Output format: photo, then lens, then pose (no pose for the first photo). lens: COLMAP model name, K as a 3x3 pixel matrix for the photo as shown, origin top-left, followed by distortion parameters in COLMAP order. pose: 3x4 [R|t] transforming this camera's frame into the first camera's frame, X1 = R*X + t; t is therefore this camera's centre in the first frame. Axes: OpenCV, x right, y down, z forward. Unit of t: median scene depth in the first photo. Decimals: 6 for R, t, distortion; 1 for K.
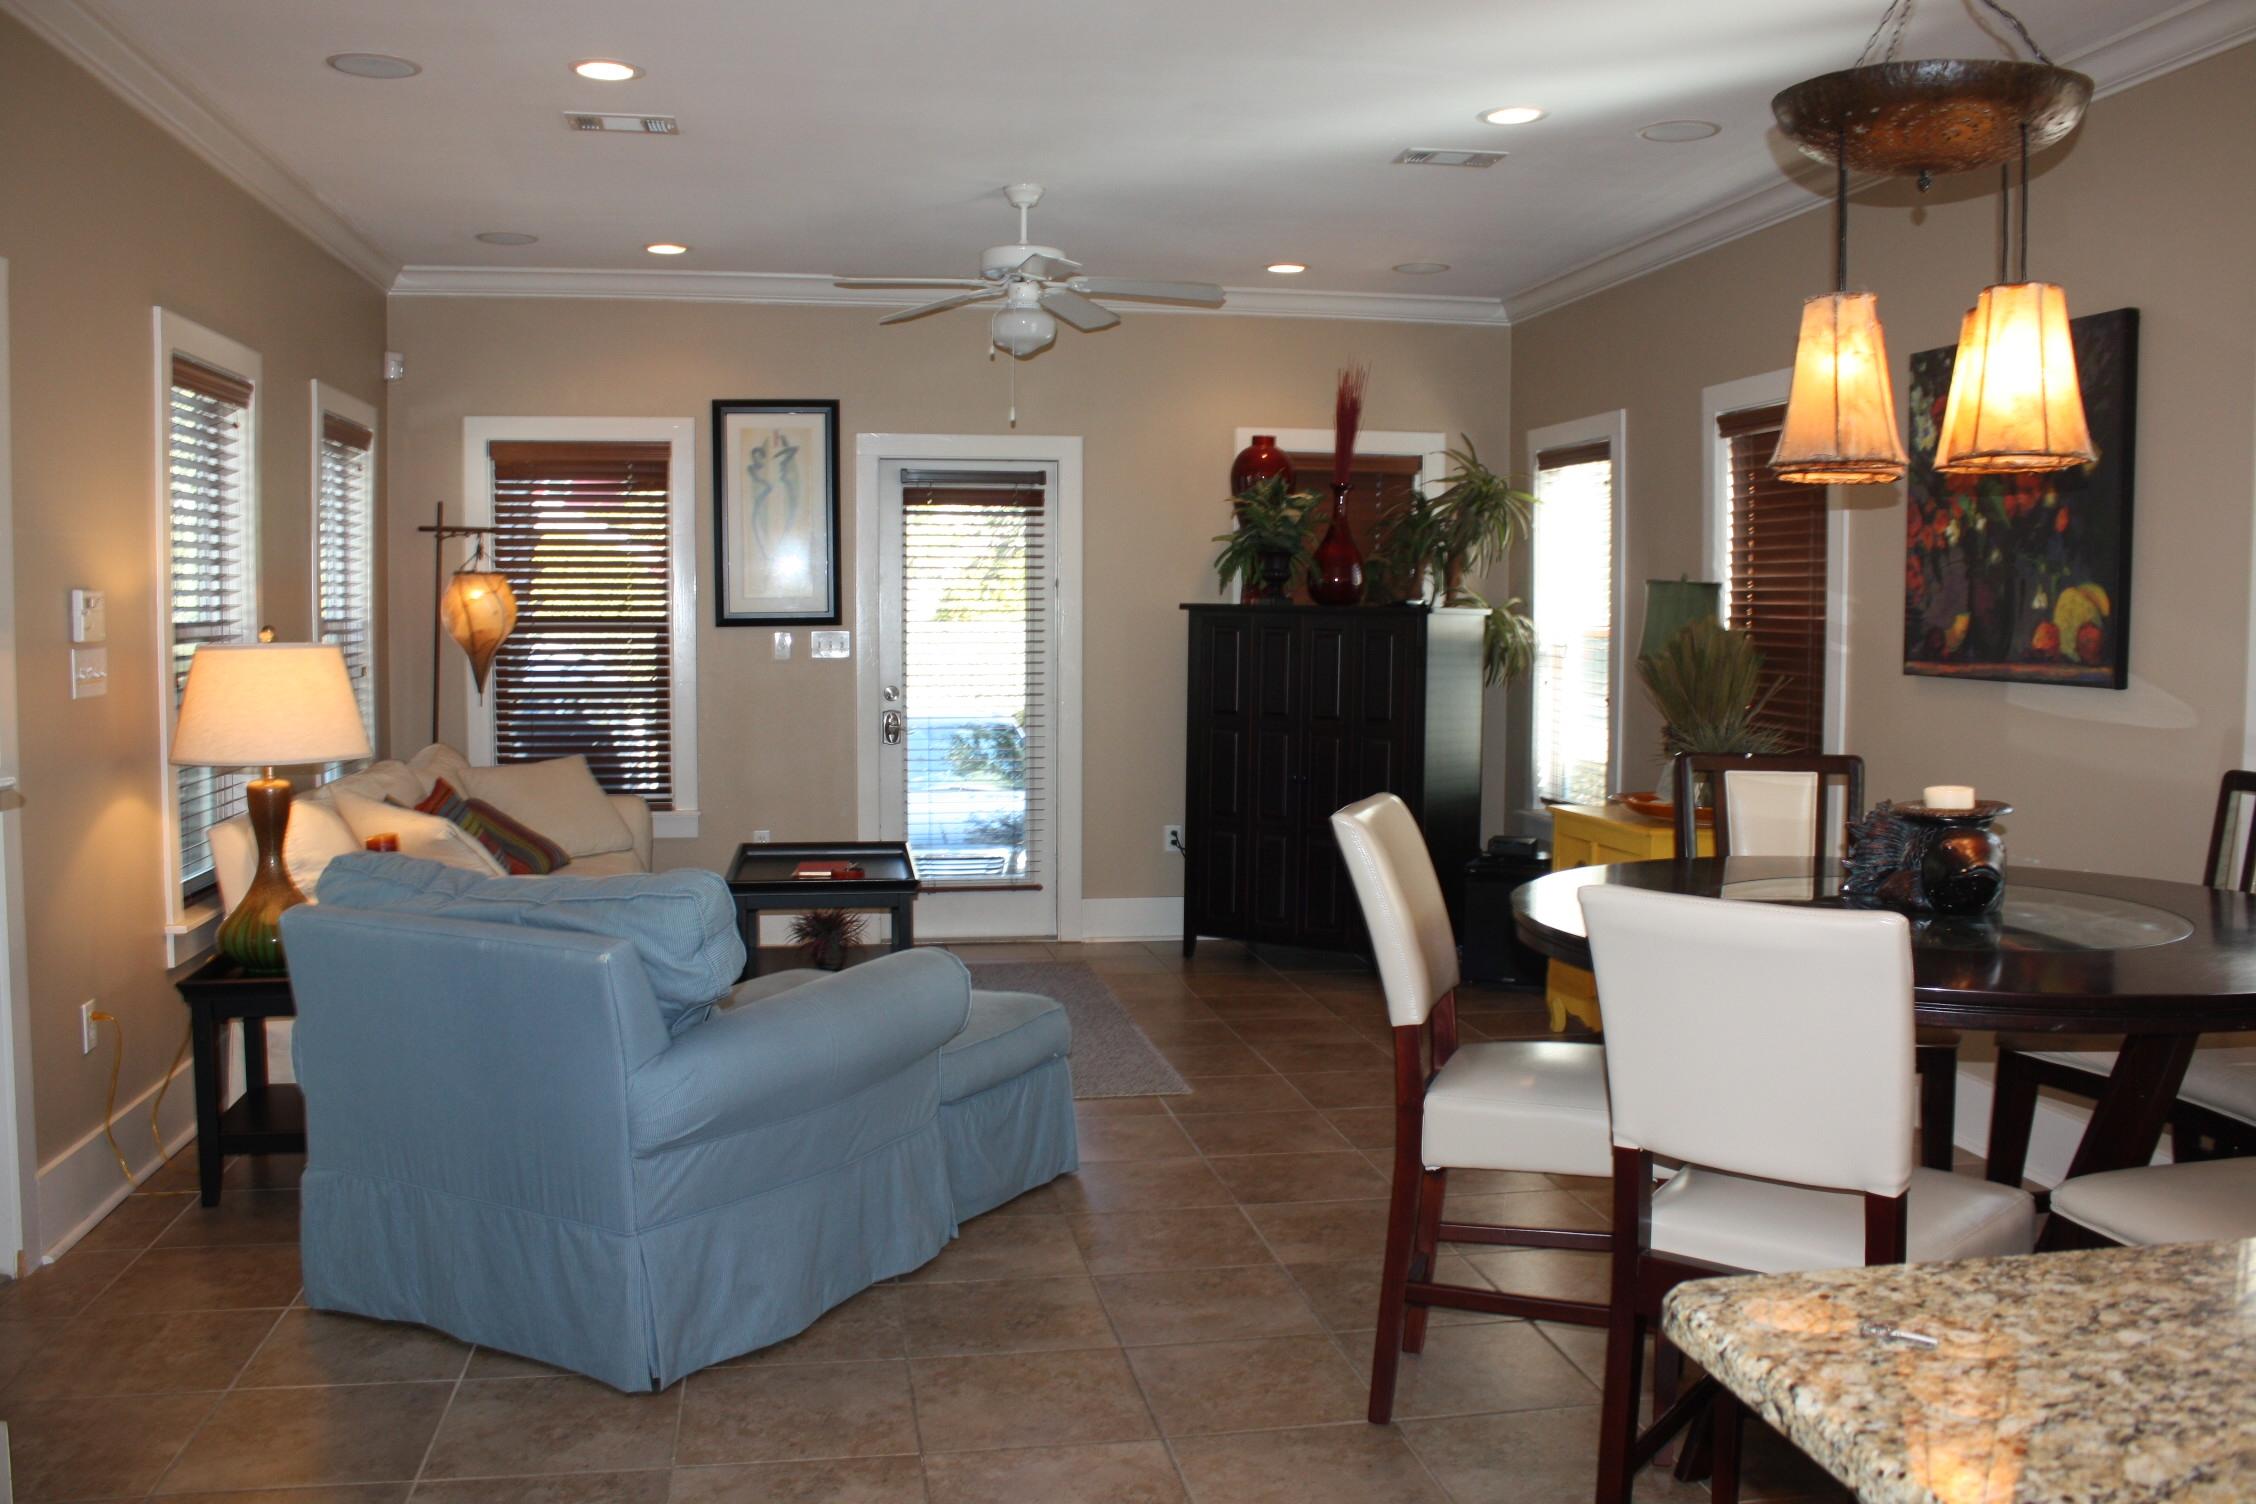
lens RADIAL K [[1894.8, 0, 1139.0], [0, 1894.8, 729.8], [0, 0, 1]] dist [-0.159509, 0.127737]
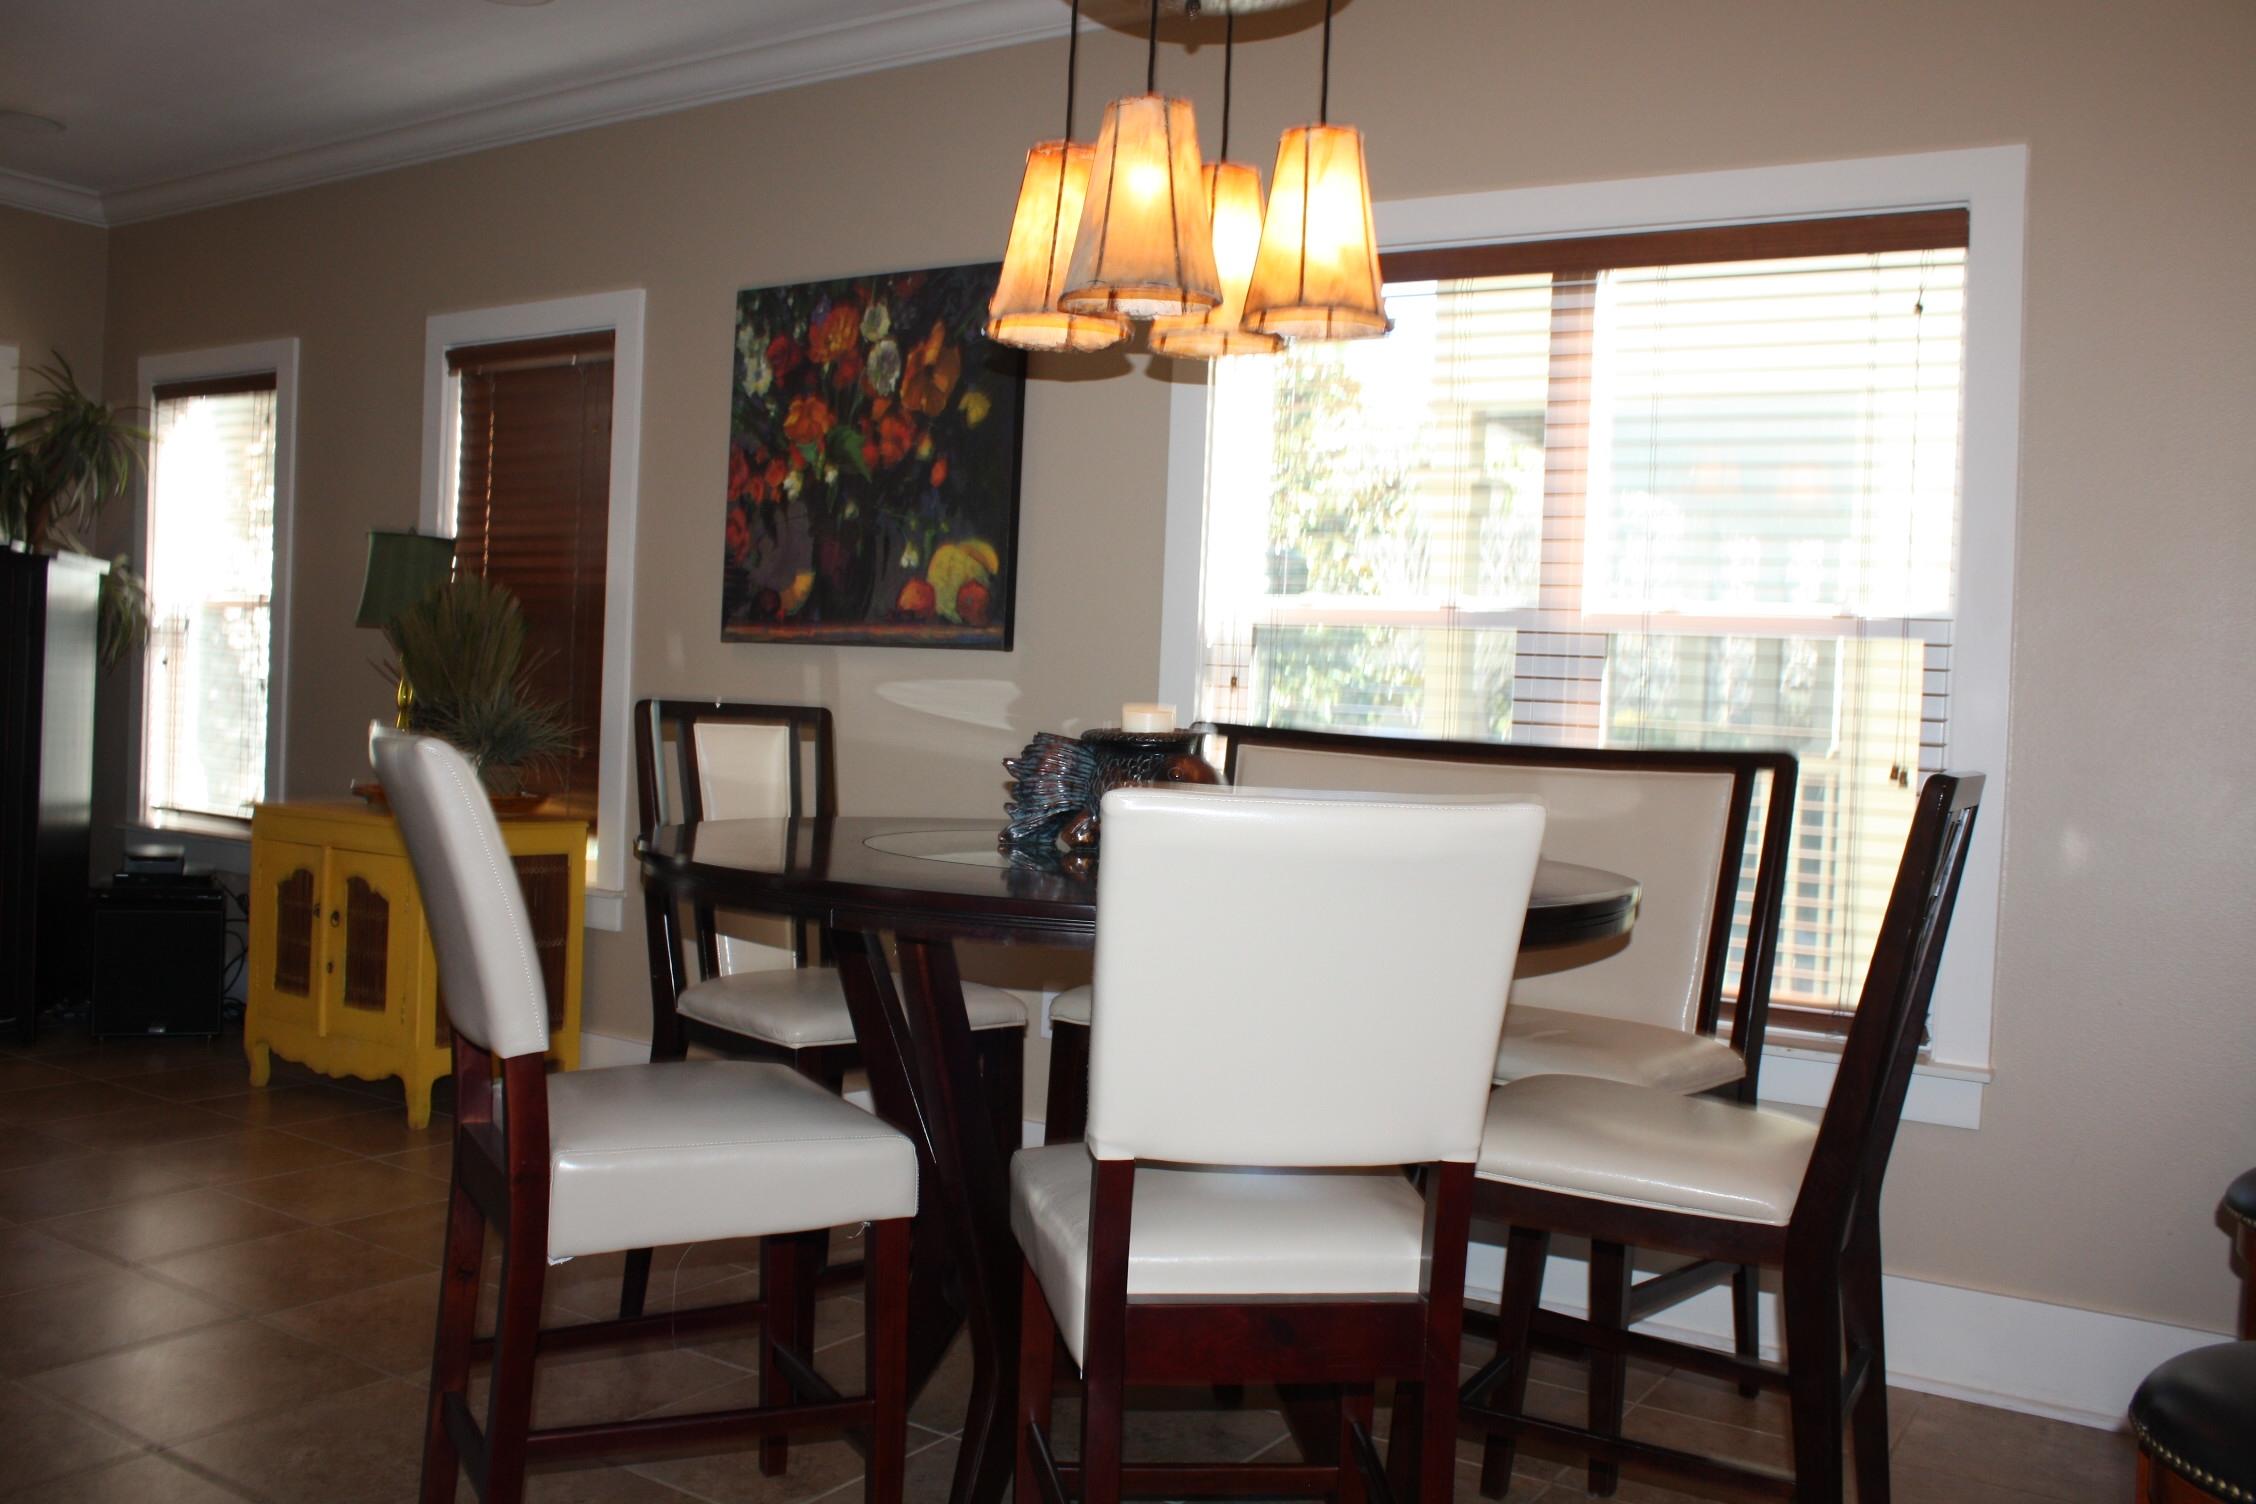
lens RADIAL K [[1894.8, 0, 1139.0], [0, 1894.8, 729.8], [0, 0, 1]] dist [-0.159509, 0.127737]
pose [[0.674319, 0.011186, 0.738355, -0.132310], [0.006338, 0.999761, -0.020935, 0.035810], [-0.738413, 0.018797, 0.674087, 0.244408]]
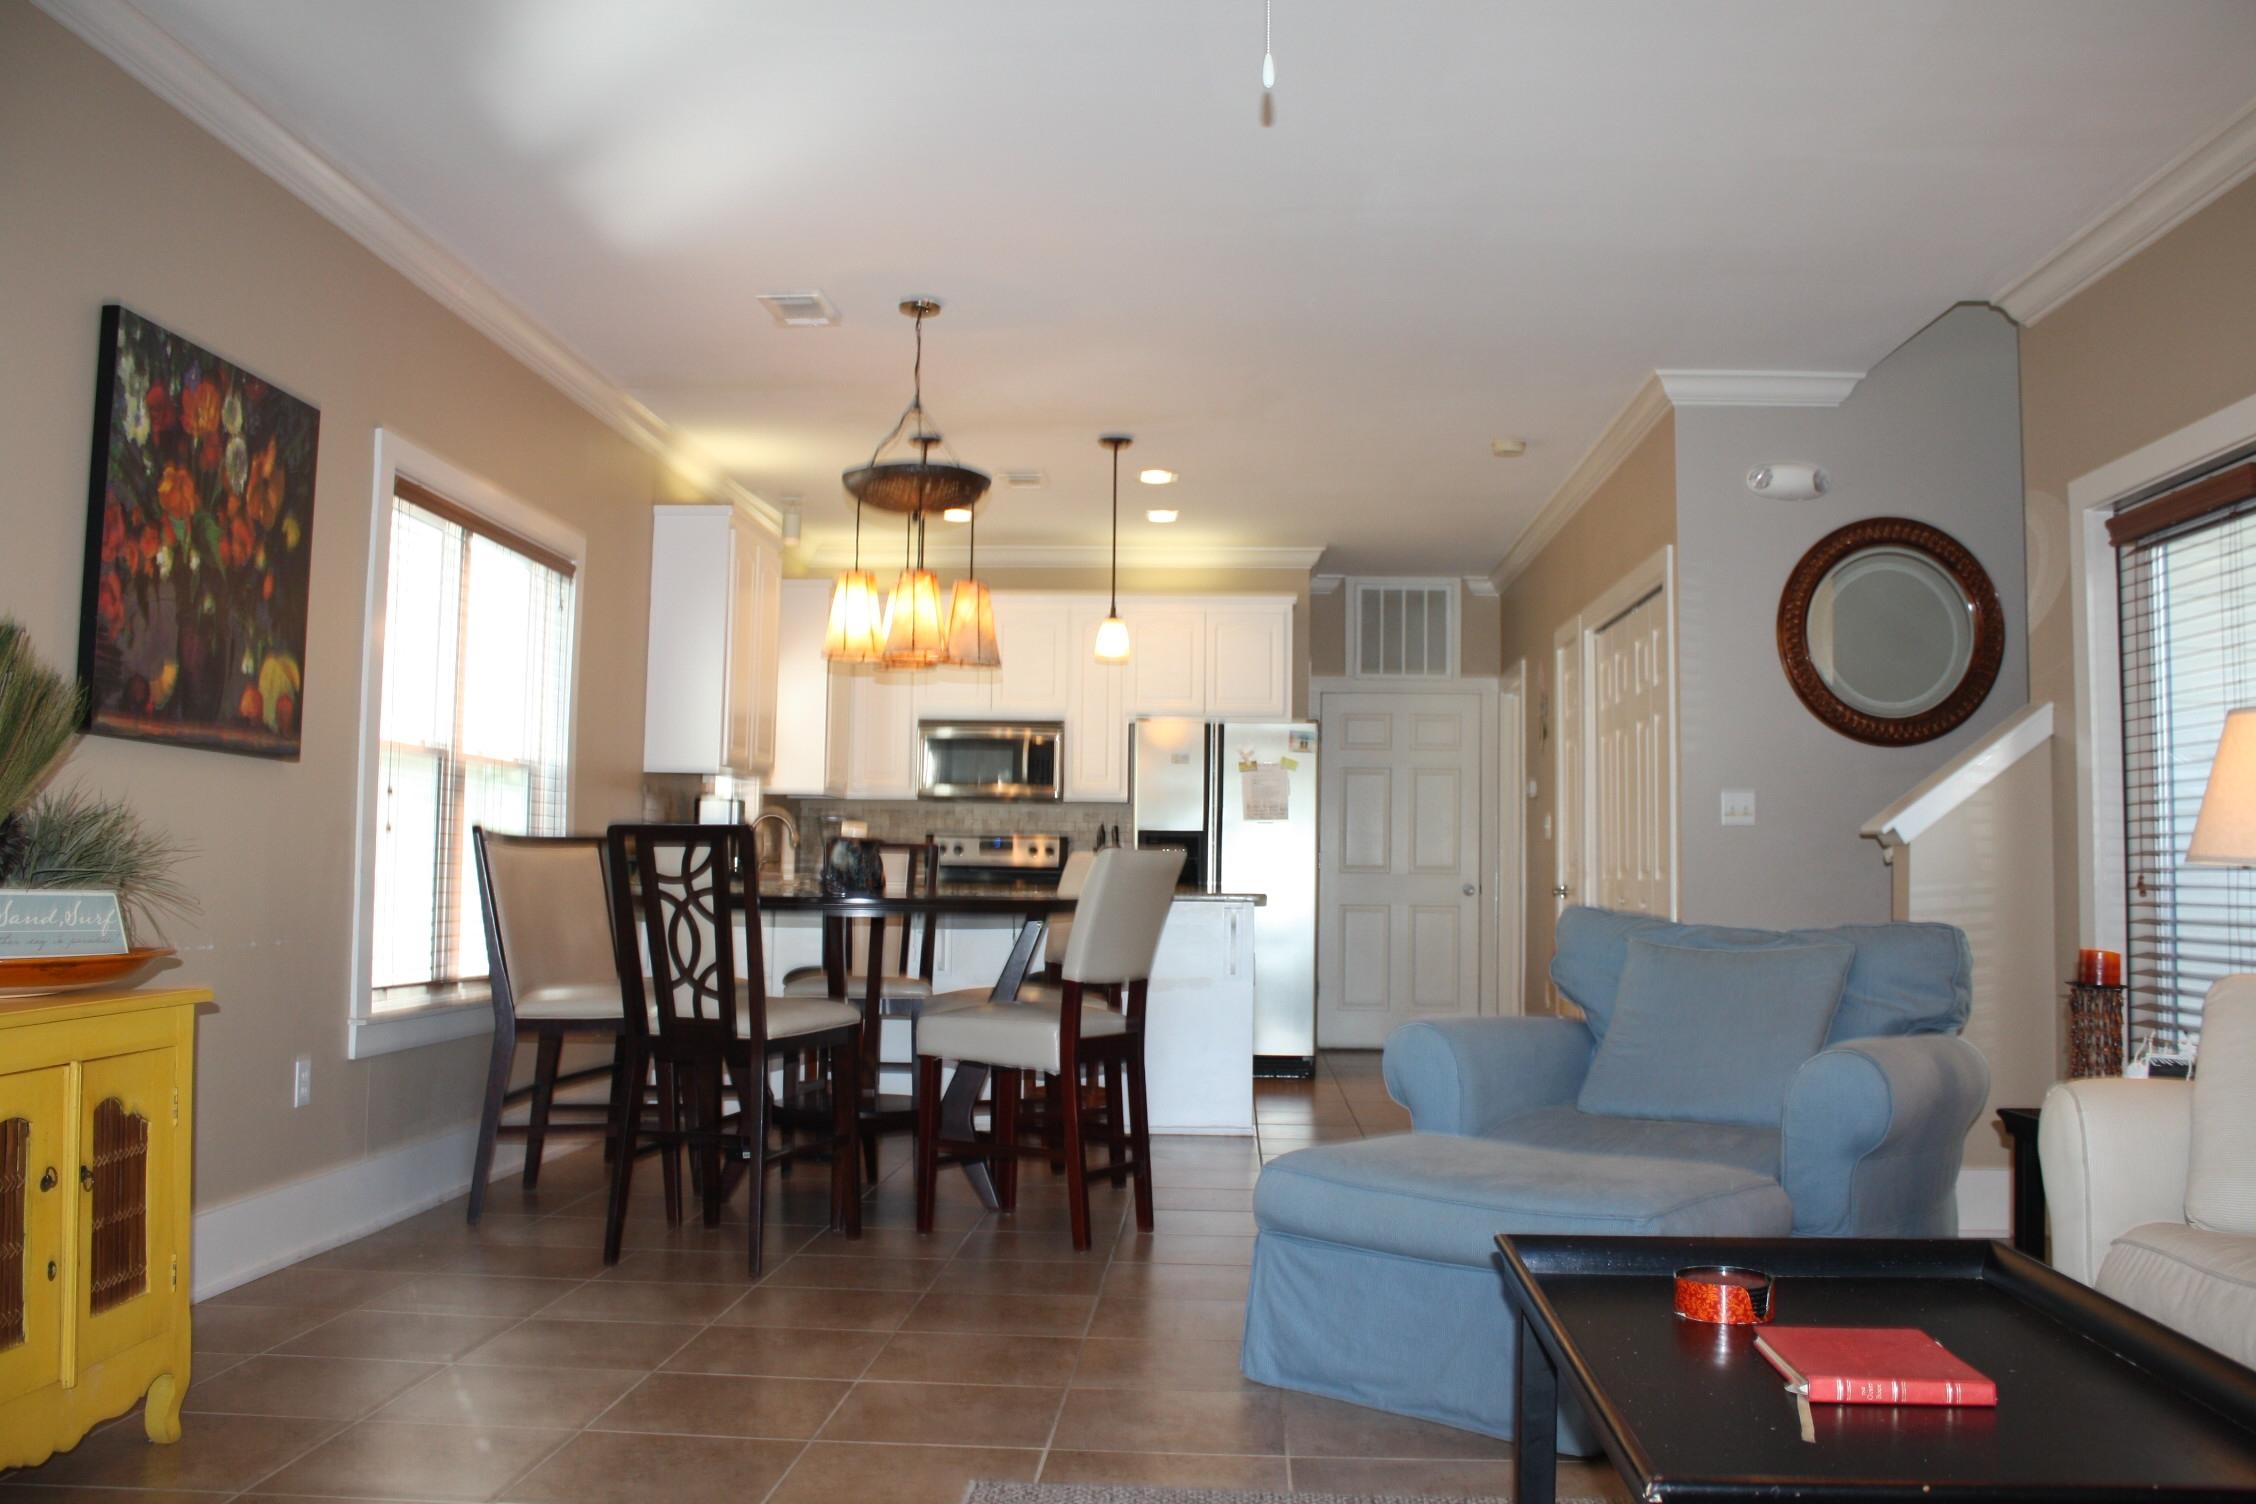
lens RADIAL K [[1894.8, 0, 1139.0], [0, 1894.8, 729.8], [0, 0, 1]] dist [-0.159509, 0.127737]
pose [[-0.974537, -0.012074, 0.223900, -0.158044], [-0.015670, 0.999775, -0.014288, -0.028015], [-0.223677, -0.017433, -0.974507, 1.689768]]
